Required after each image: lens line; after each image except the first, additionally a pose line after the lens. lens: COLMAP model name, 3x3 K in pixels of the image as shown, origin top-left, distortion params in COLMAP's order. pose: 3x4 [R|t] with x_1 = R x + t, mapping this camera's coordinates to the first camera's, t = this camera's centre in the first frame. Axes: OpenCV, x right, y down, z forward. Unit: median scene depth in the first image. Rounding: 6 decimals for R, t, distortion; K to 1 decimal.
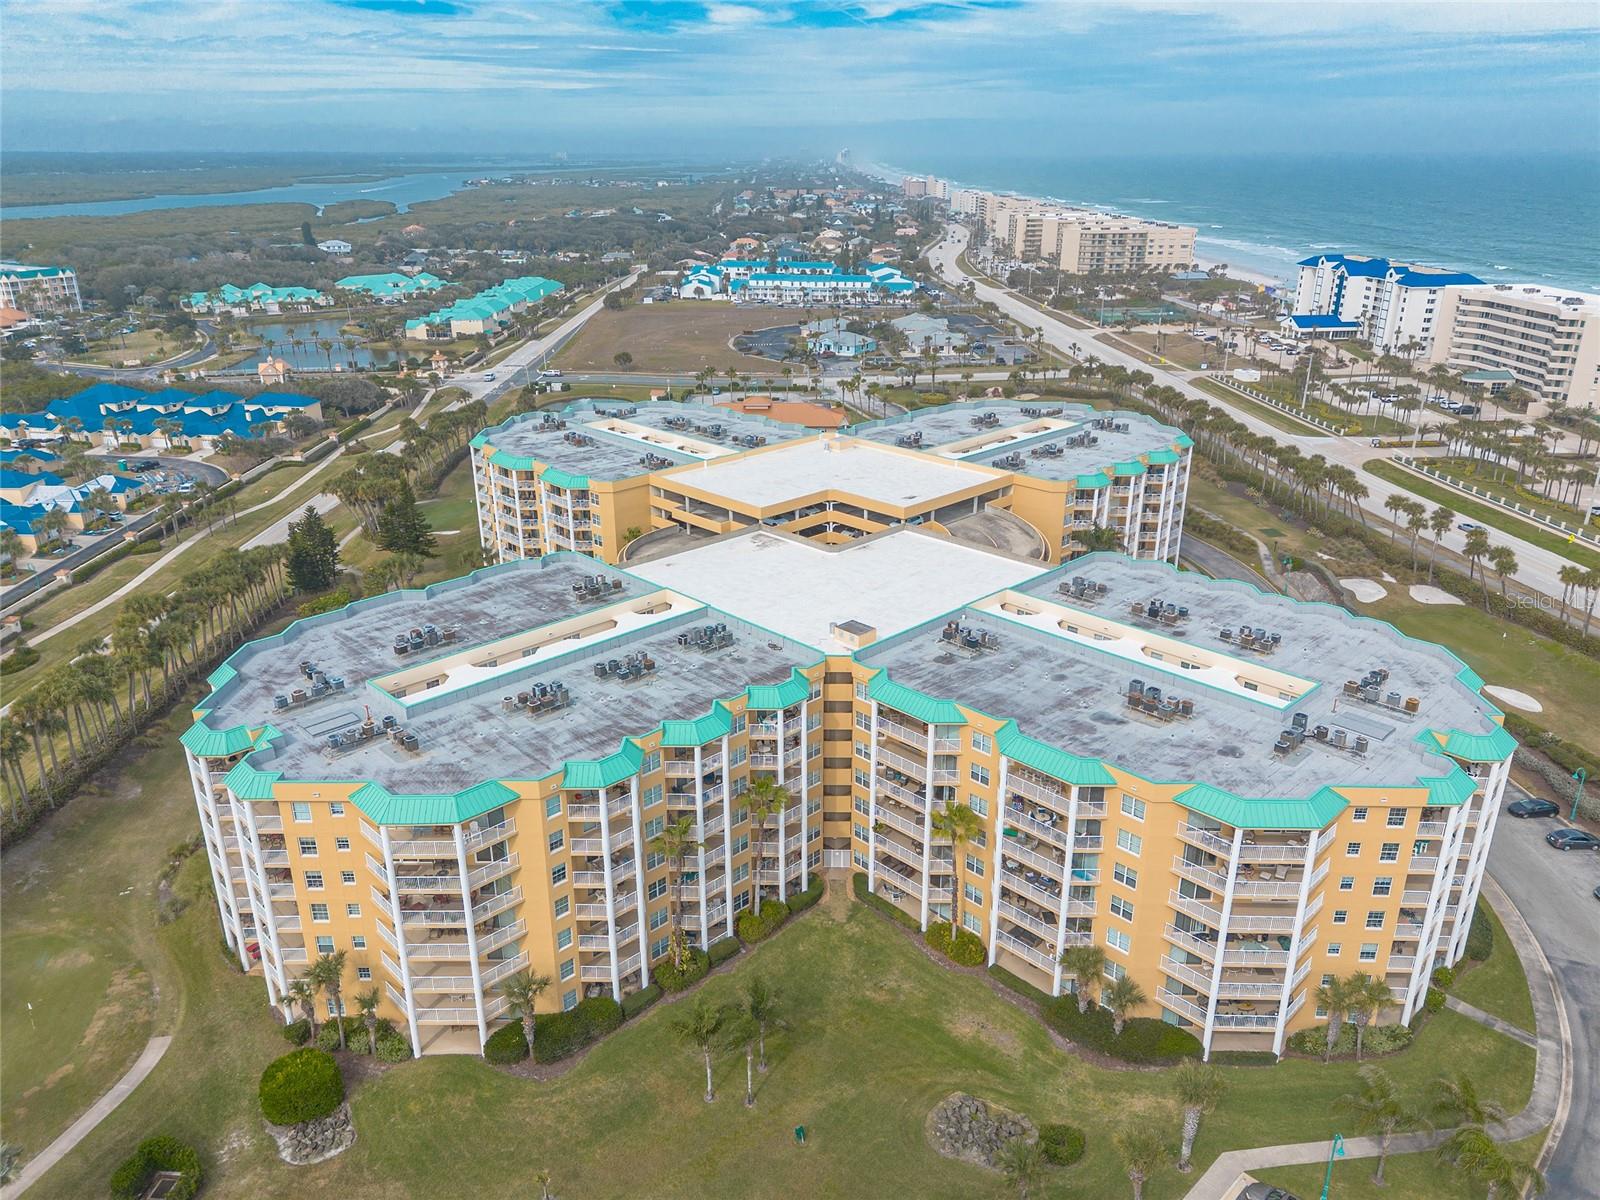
lens RADIAL K [[1130.7, 0, 785.5], [0, 1130.7, 587.7], [0, 0, 1]] dist [0.070496, -0.068682]
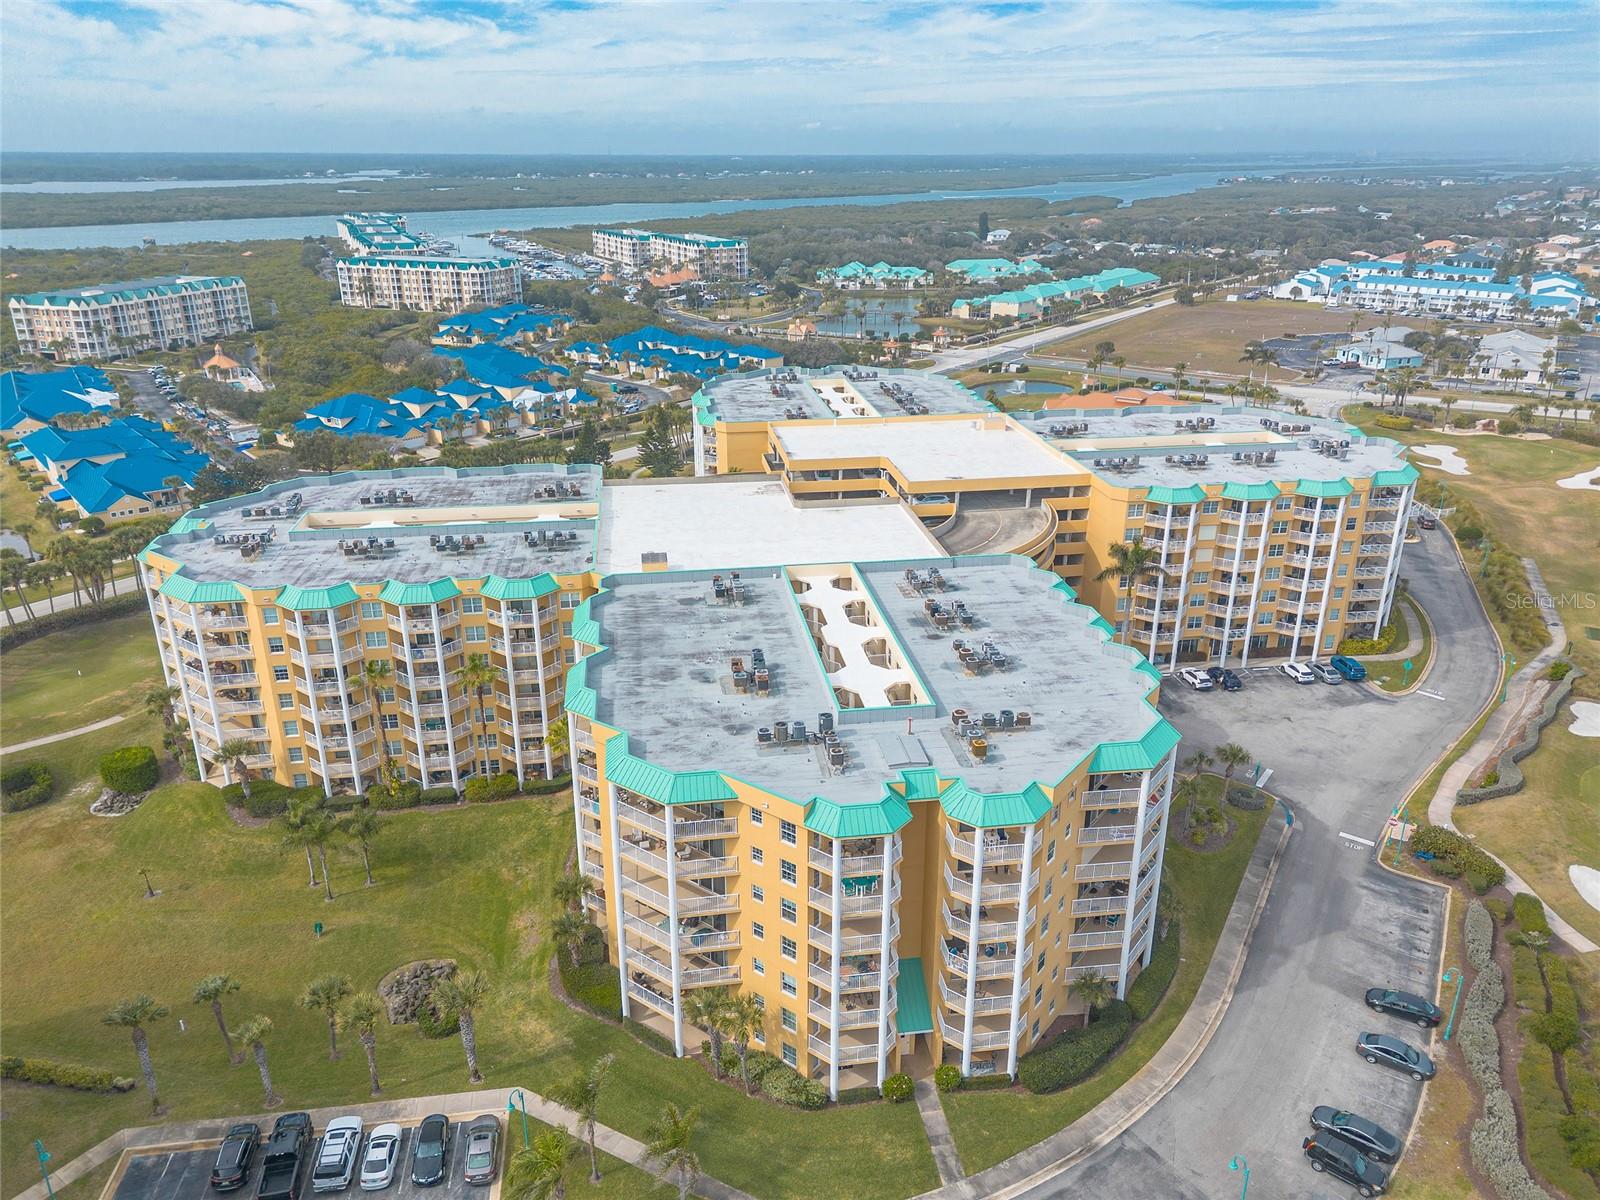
lens RADIAL K [[1130.7, 0, 785.5], [0, 1130.7, 587.7], [0, 0, 1]] dist [0.070496, -0.068682]
pose [[0.803985, 0.211930, -0.555602, 0.210338], [-0.212456, 0.975041, 0.064486, -0.008432], [0.555401, 0.066195, 0.828944, 0.060241]]
